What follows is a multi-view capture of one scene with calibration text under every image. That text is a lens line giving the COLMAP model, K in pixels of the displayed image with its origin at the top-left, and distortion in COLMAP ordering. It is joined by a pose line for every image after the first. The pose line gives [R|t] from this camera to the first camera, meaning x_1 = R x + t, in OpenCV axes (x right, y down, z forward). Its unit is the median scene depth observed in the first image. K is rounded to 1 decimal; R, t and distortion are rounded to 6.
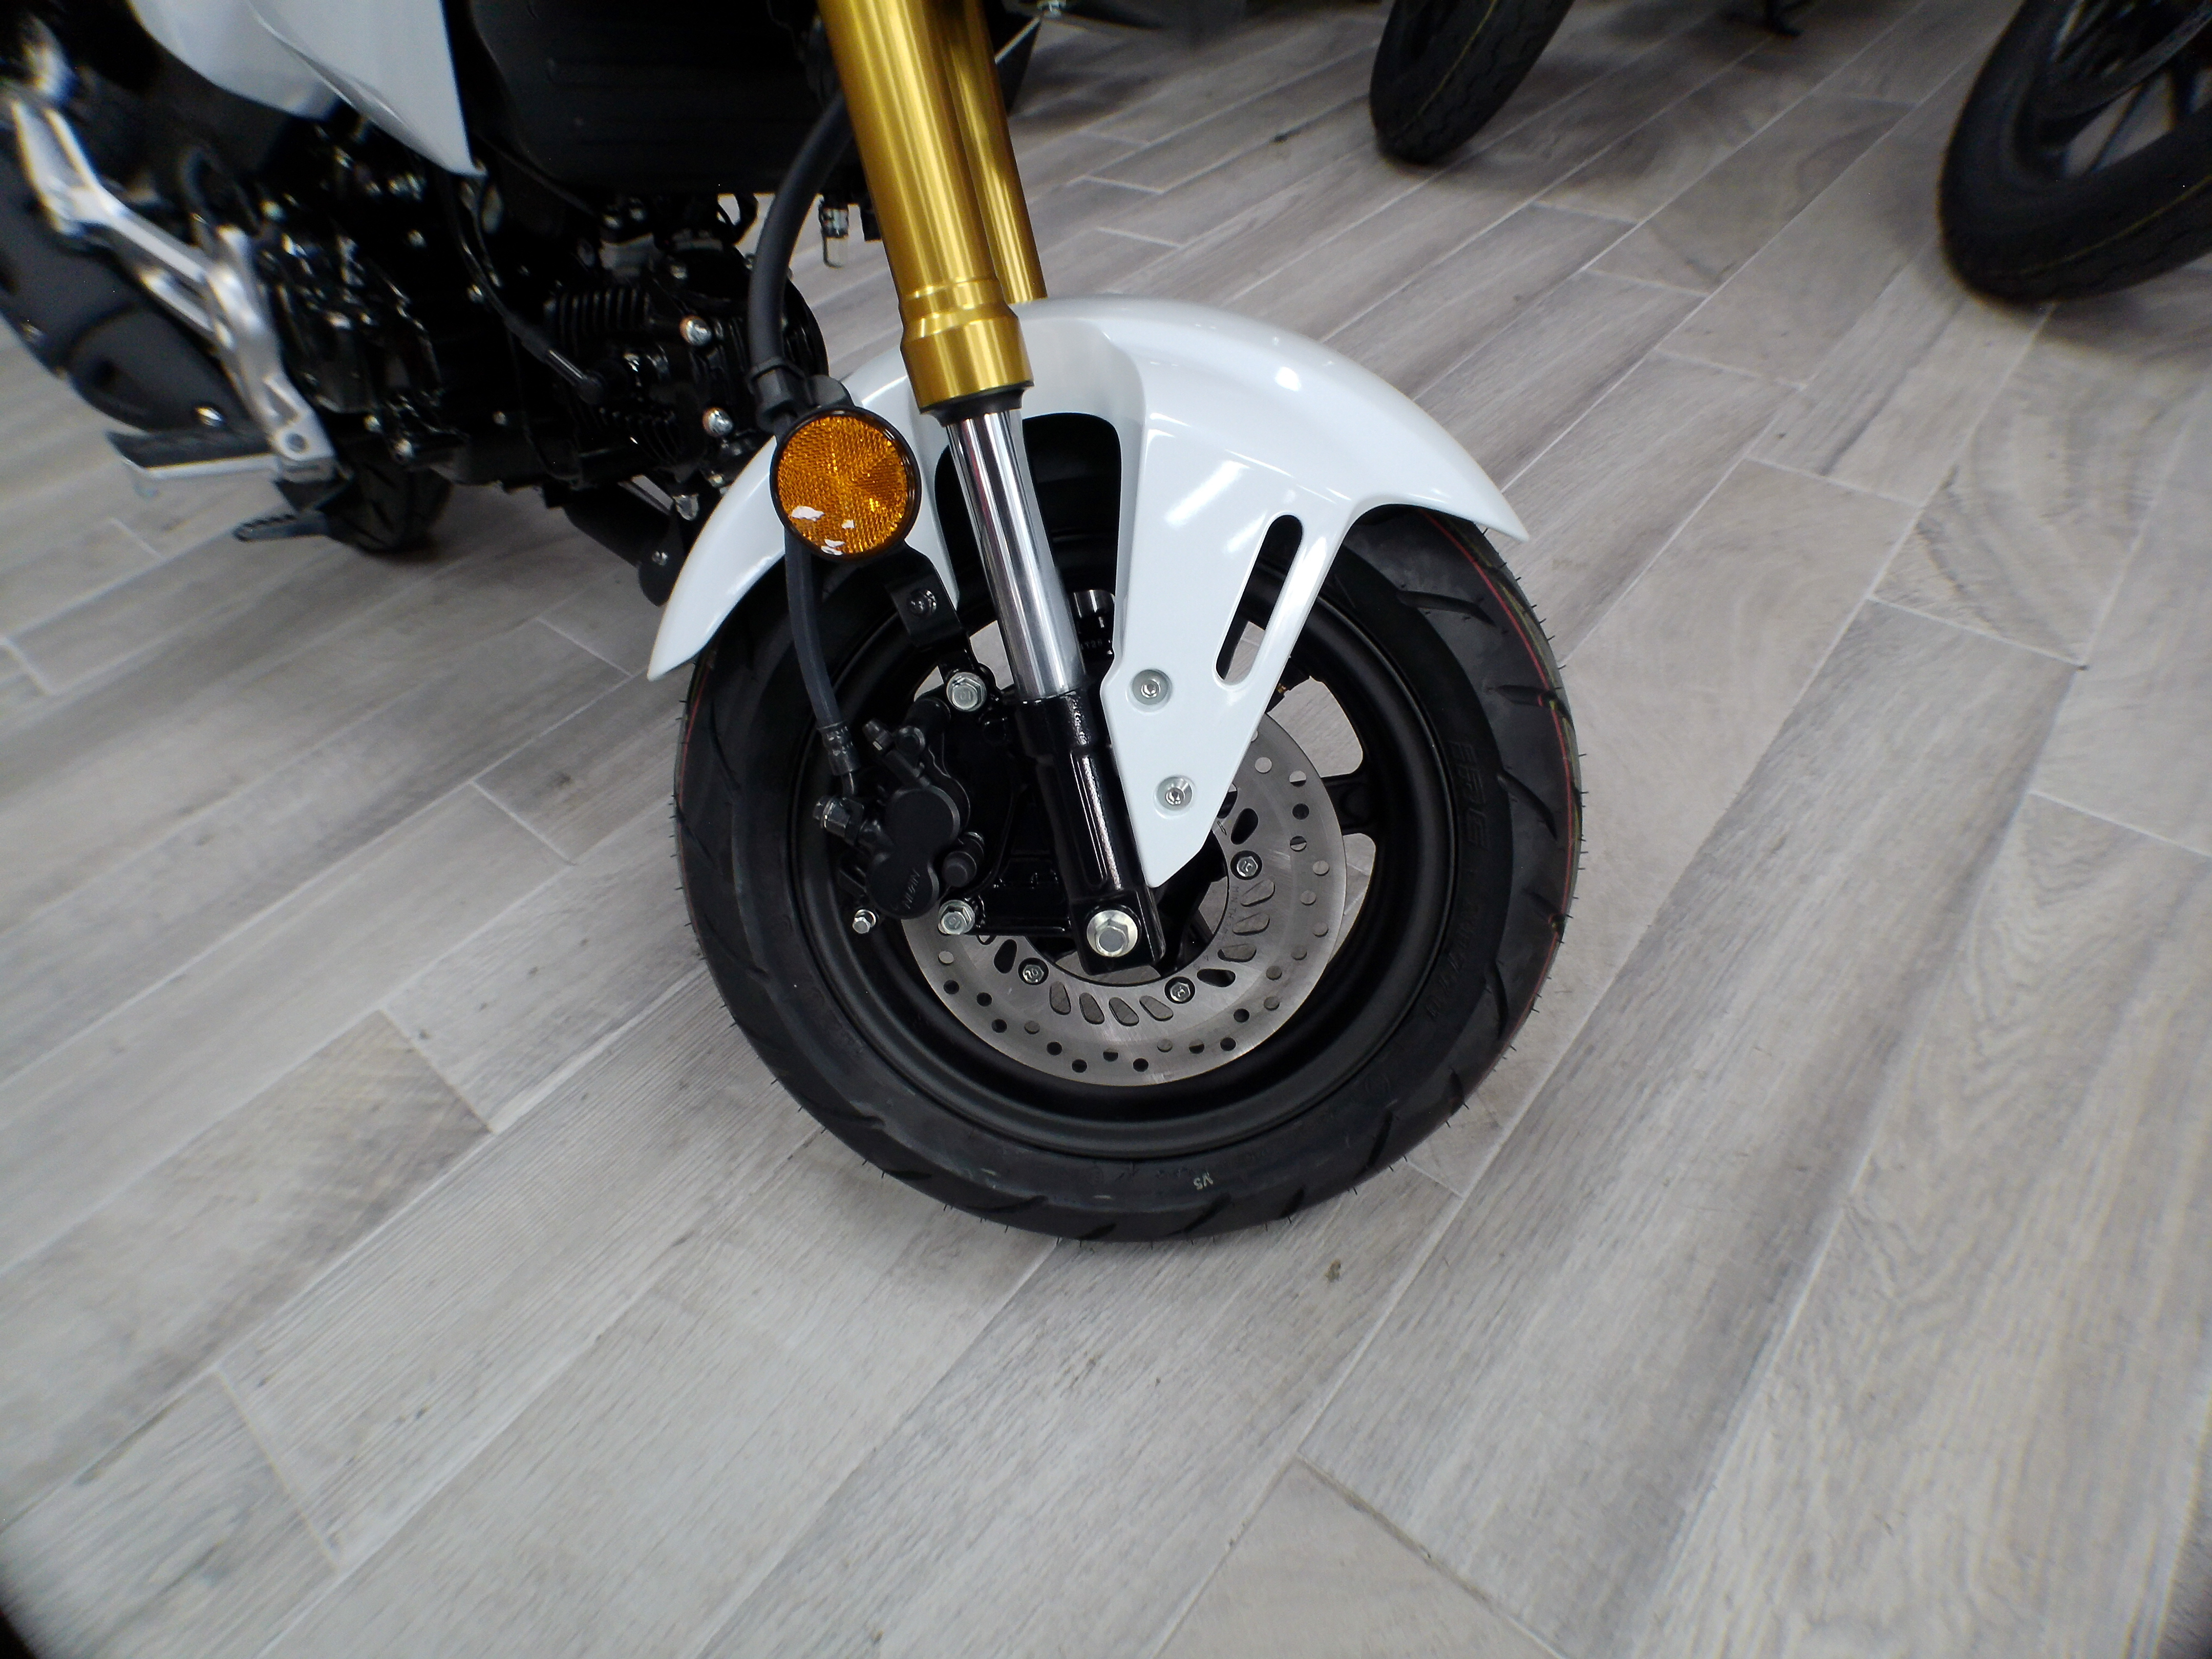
lens RADIAL K [[1199.1, 0, 1158.1], [0, 1199.1, 836.9], [0, 0, 1]] dist [-0.035731, -0.000439]
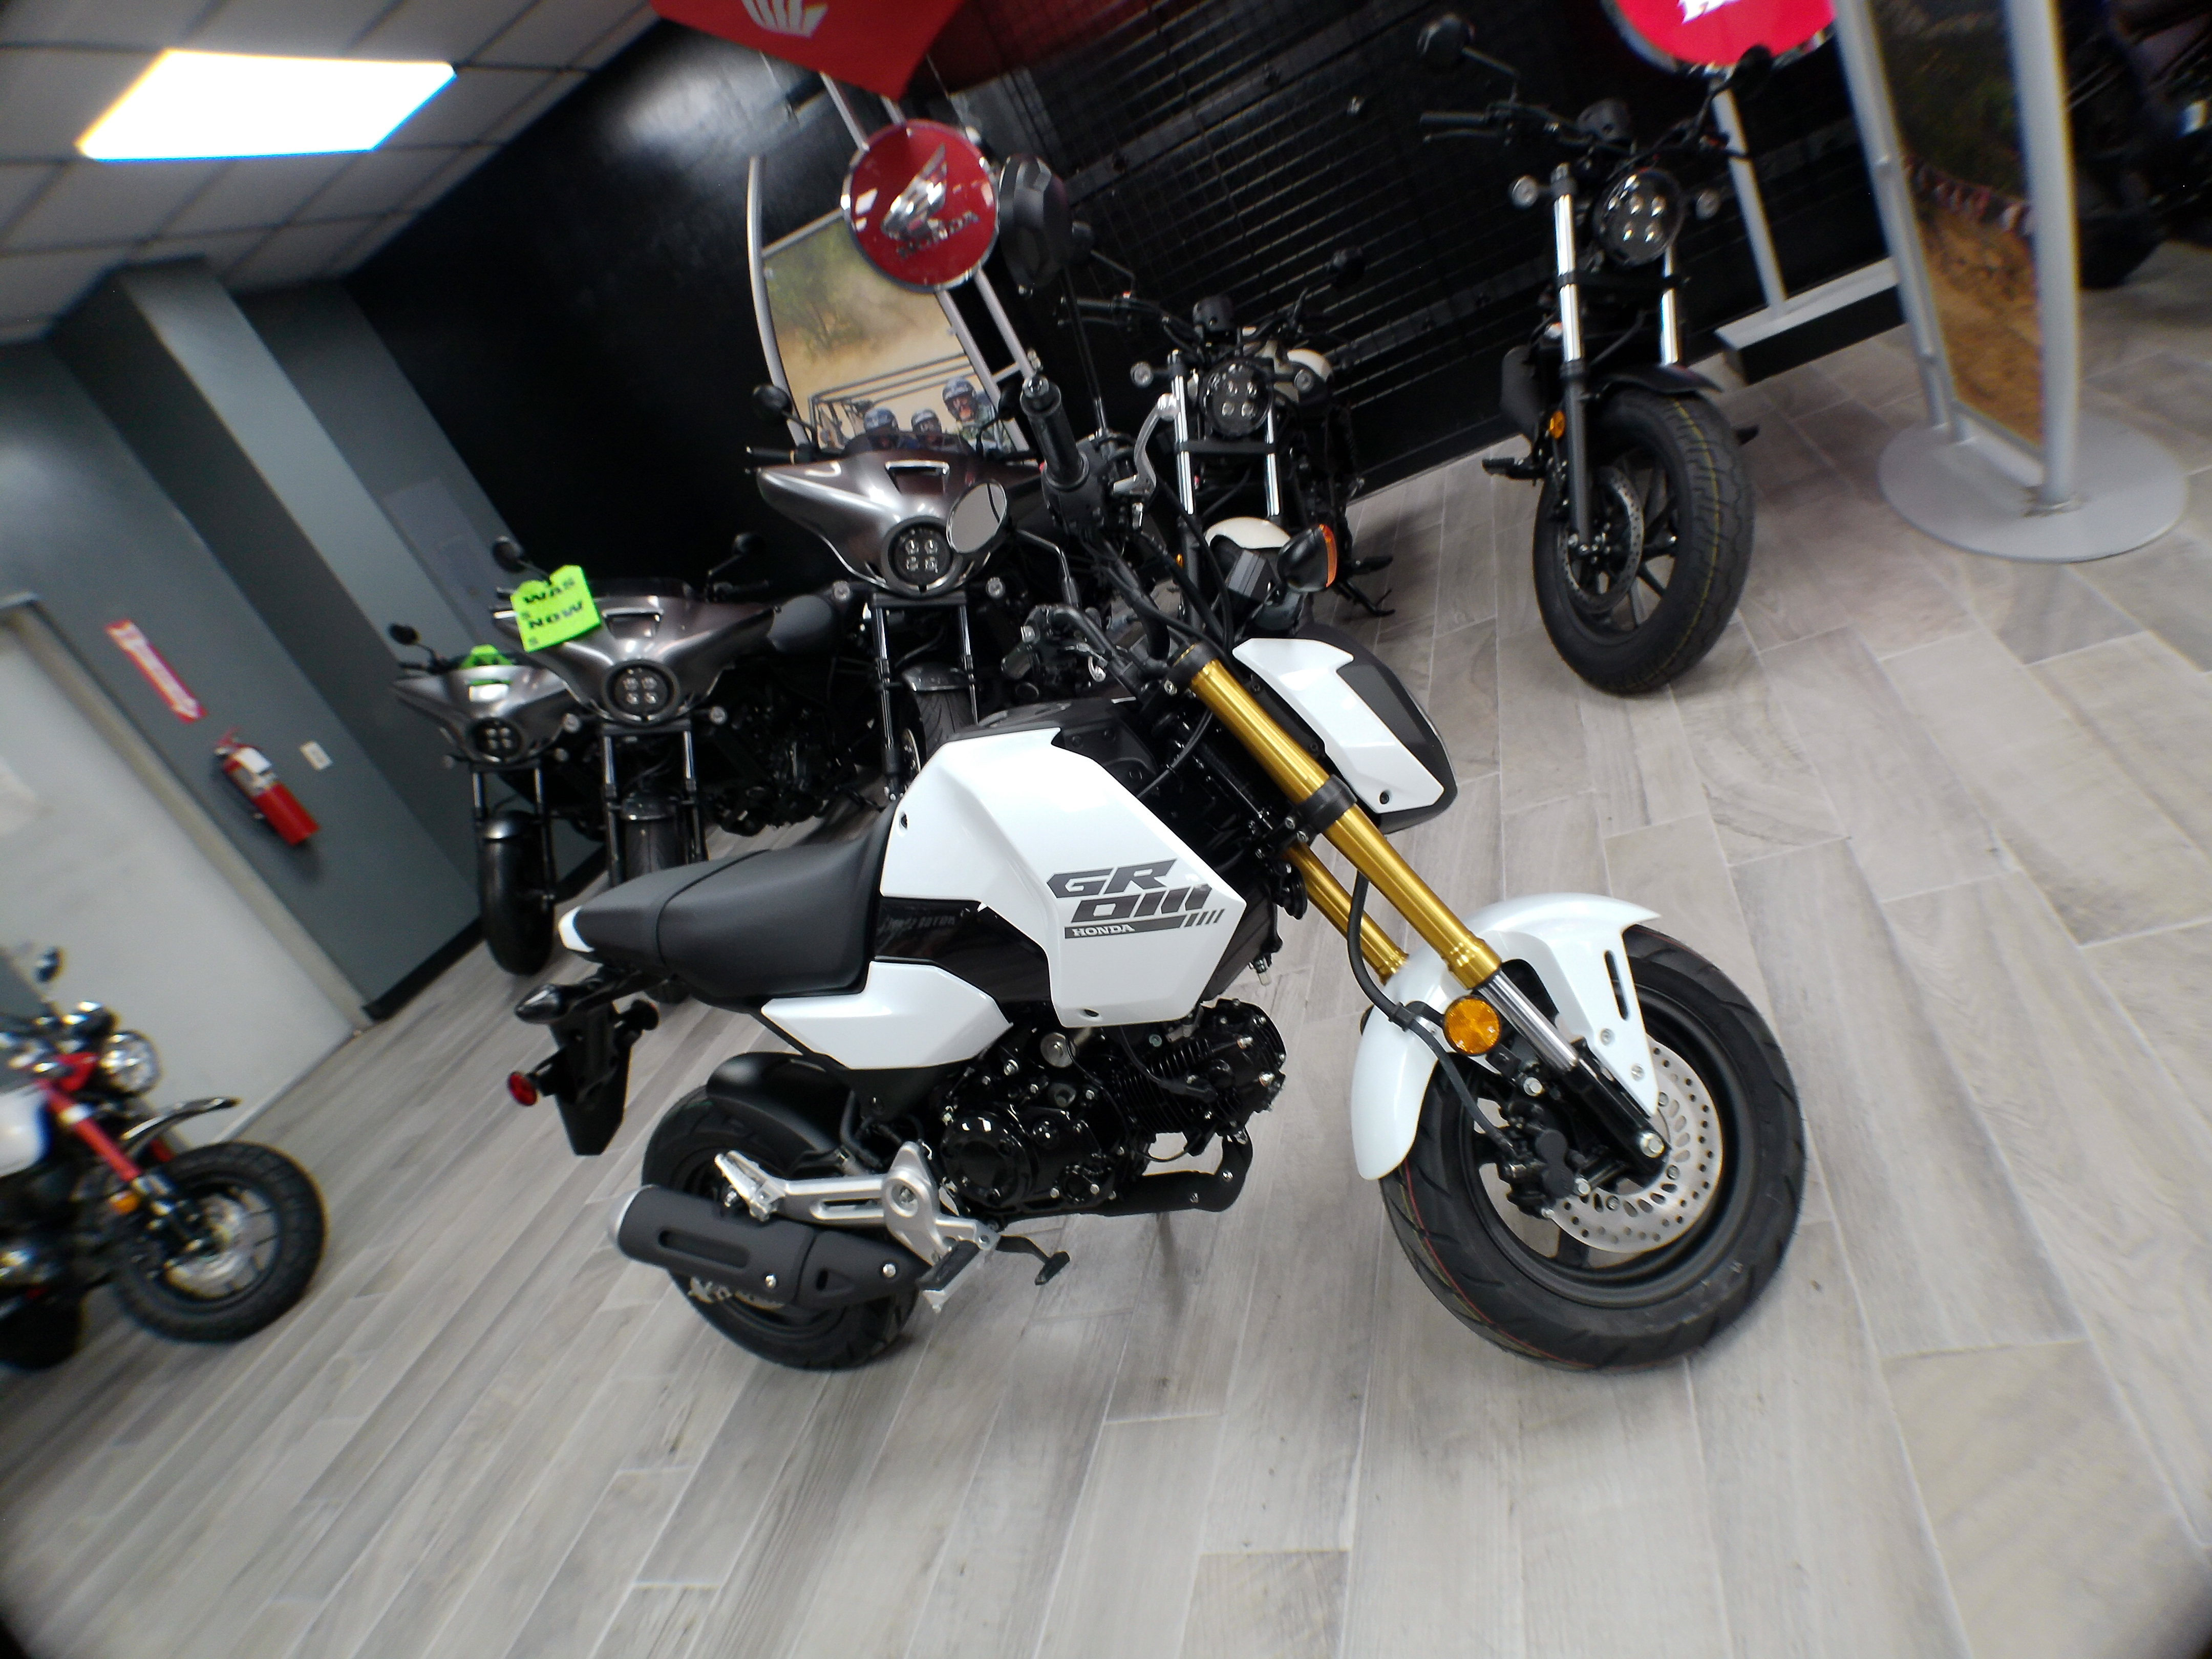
lens RADIAL K [[1204.9, 0, 1135.9], [0, 1204.9, 824.2], [0, 0, 1]] dist [-0.043390, 0.014172]
pose [[0.854772, -0.463989, 0.232549, -0.696711], [0.518742, 0.749558, -0.411181, 0.031067], [0.016474, 0.472099, 0.881391, -0.794623]]
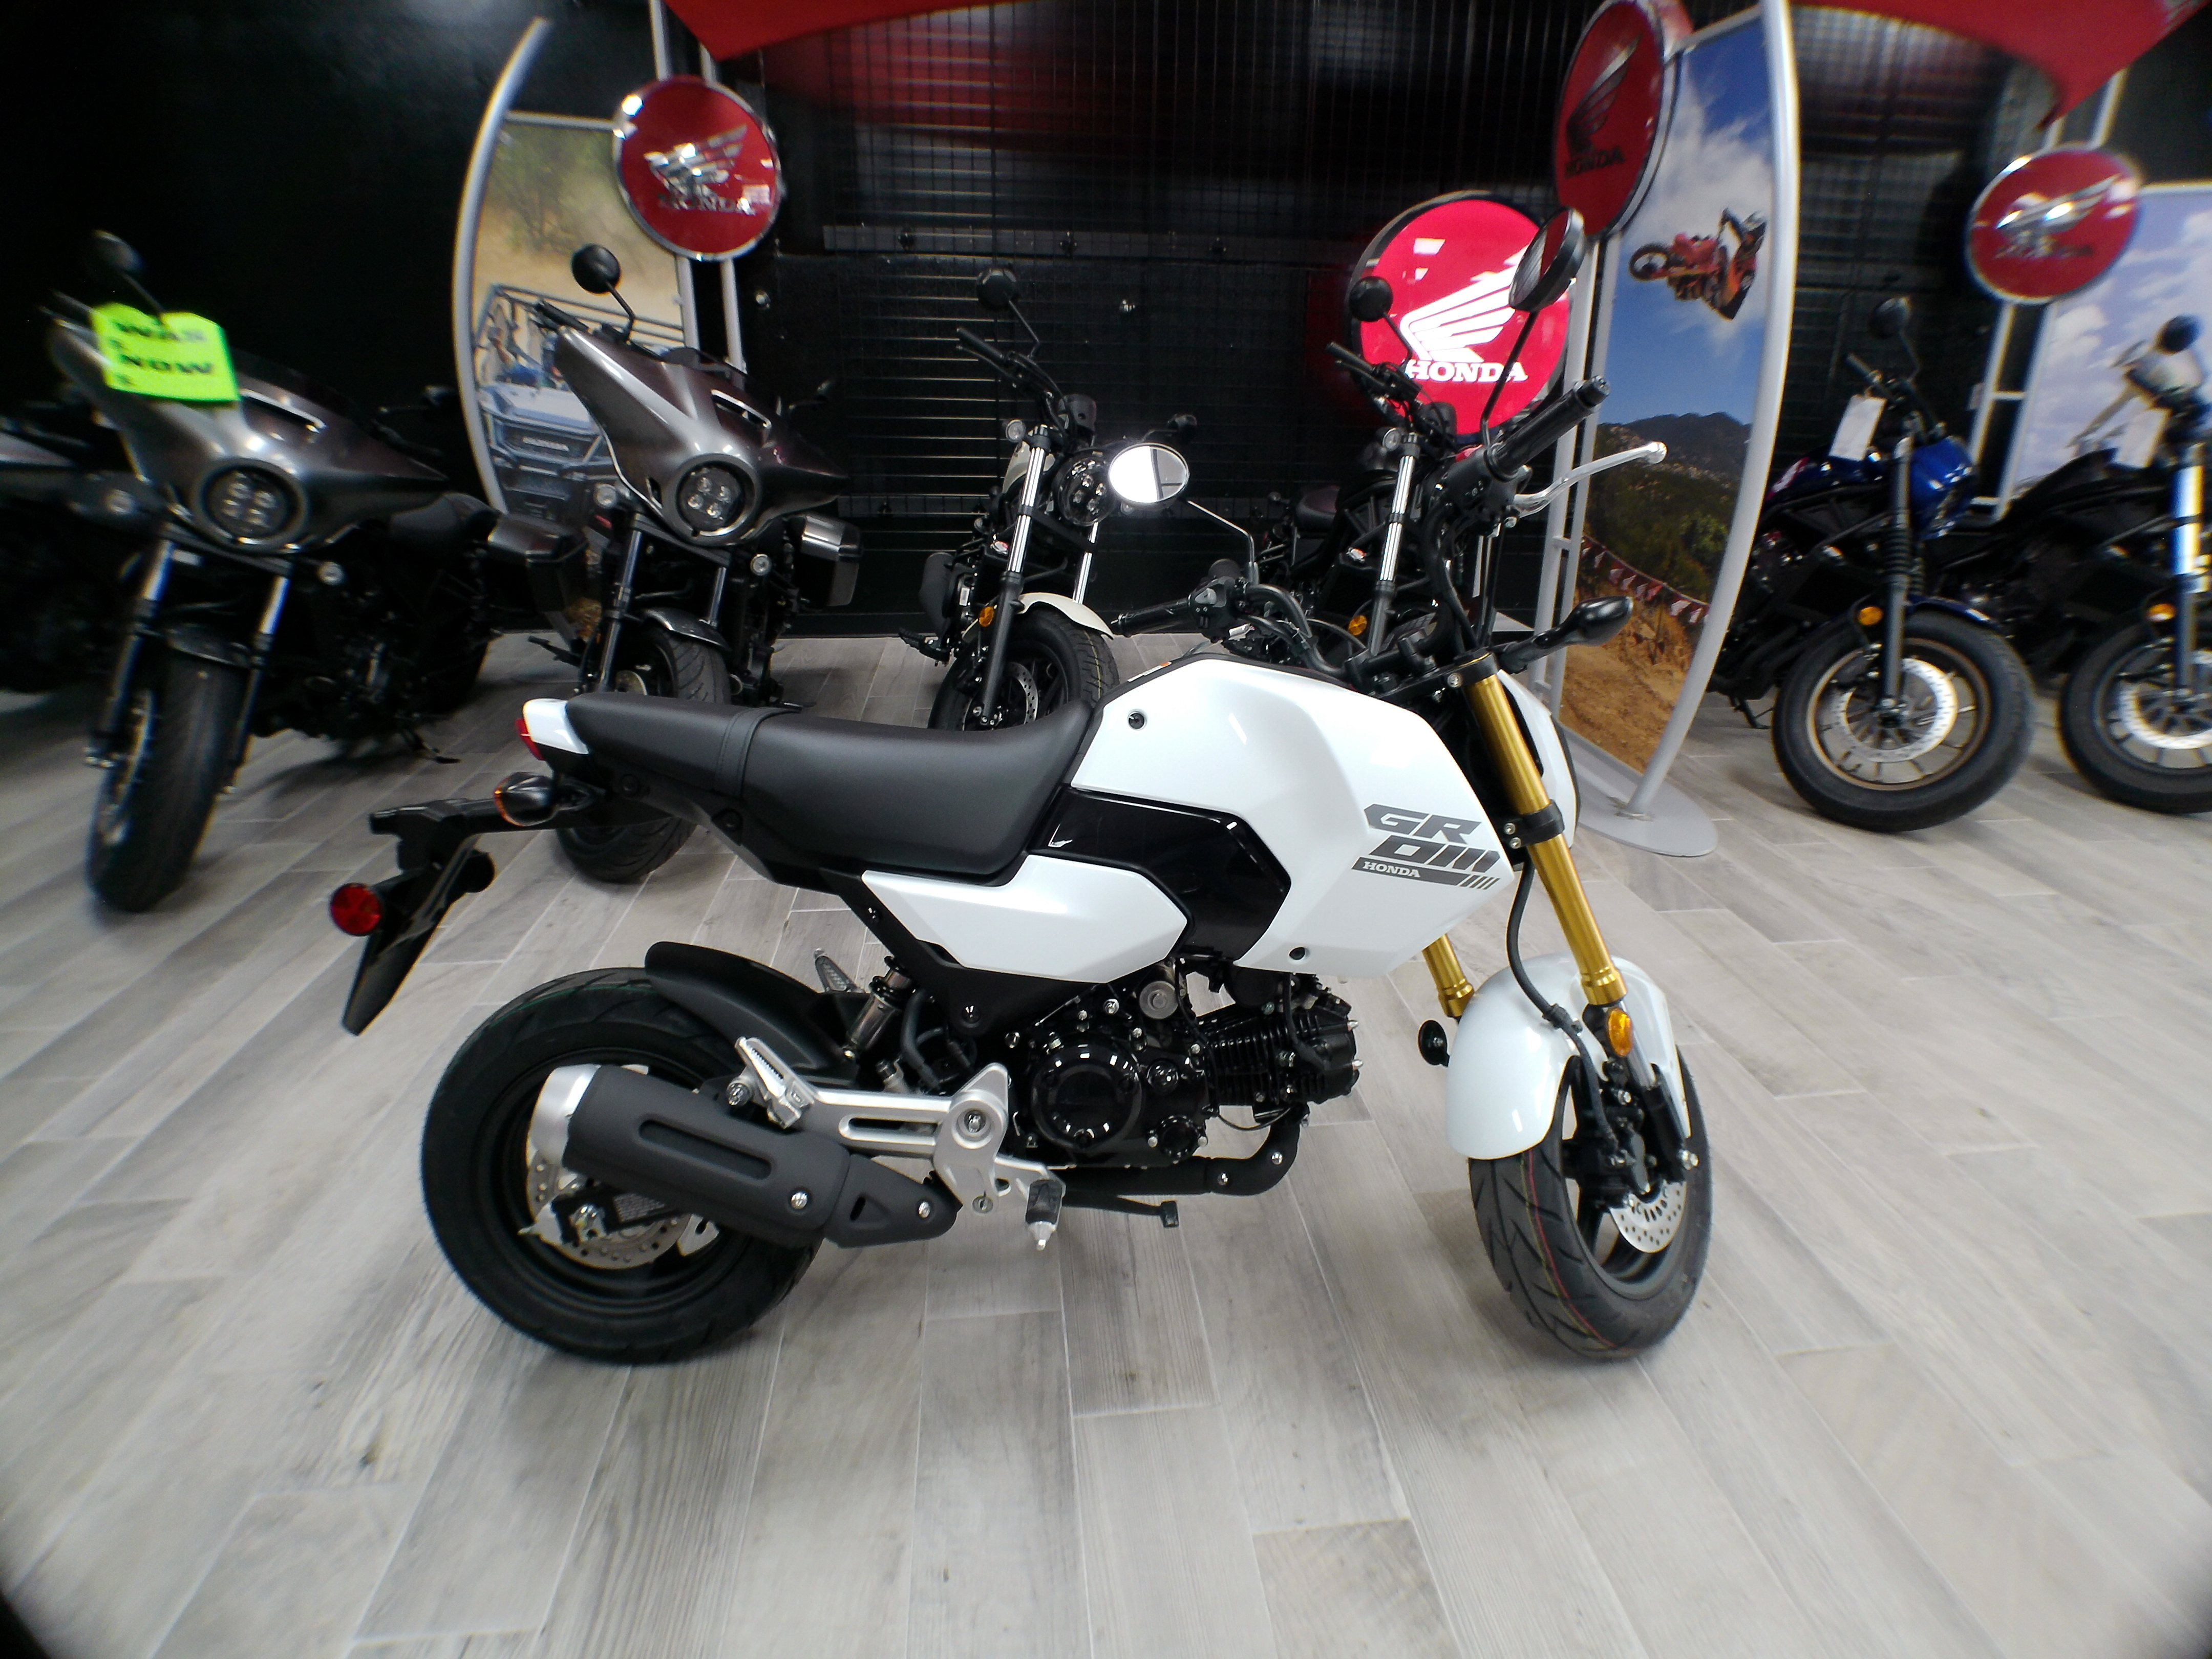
lens RADIAL K [[1204.9, 0, 1135.9], [0, 1204.9, 824.2], [0, 0, 1]] dist [-0.043390, 0.014172]
pose [[0.688377, -0.169869, 0.705181, -1.730411], [0.468309, 0.846496, -0.253240, -0.301029], [-0.553916, 0.504568, 0.662260, -0.321264]]
